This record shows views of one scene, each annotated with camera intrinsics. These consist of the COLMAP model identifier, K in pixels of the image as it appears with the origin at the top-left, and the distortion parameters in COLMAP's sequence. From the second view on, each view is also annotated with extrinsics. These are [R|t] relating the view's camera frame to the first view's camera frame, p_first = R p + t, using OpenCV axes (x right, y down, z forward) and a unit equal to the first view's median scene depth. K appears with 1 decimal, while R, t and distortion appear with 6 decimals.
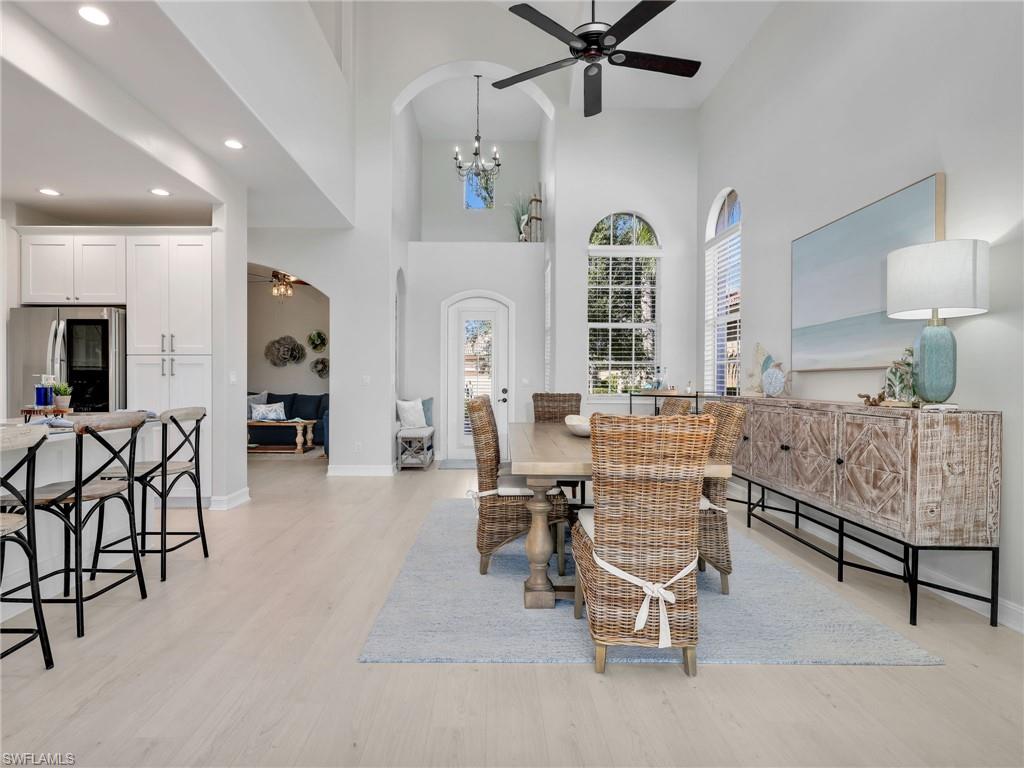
lens RADIAL K [[535.1, 0, 499.0], [0, 535.1, 383.7], [0, 0, 1]] dist [-0.005373, -0.000844]
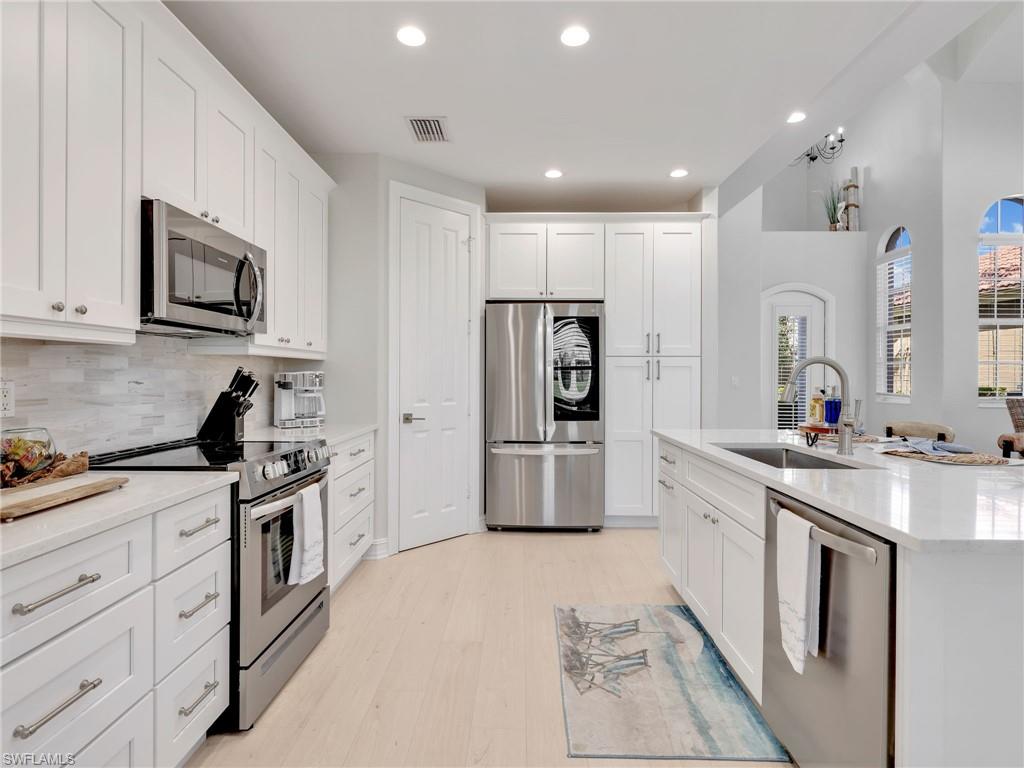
lens RADIAL K [[538.8, 0, 513.7], [0, 538.8, 383.3], [0, 0, 1]] dist [0.002027, 0.000530]
pose [[0.999794, 0.000297, -0.020283, -0.869753], [-0.000135, 0.999968, 0.007973, -0.016257], [0.020285, -0.007969, 0.999762, 0.092594]]
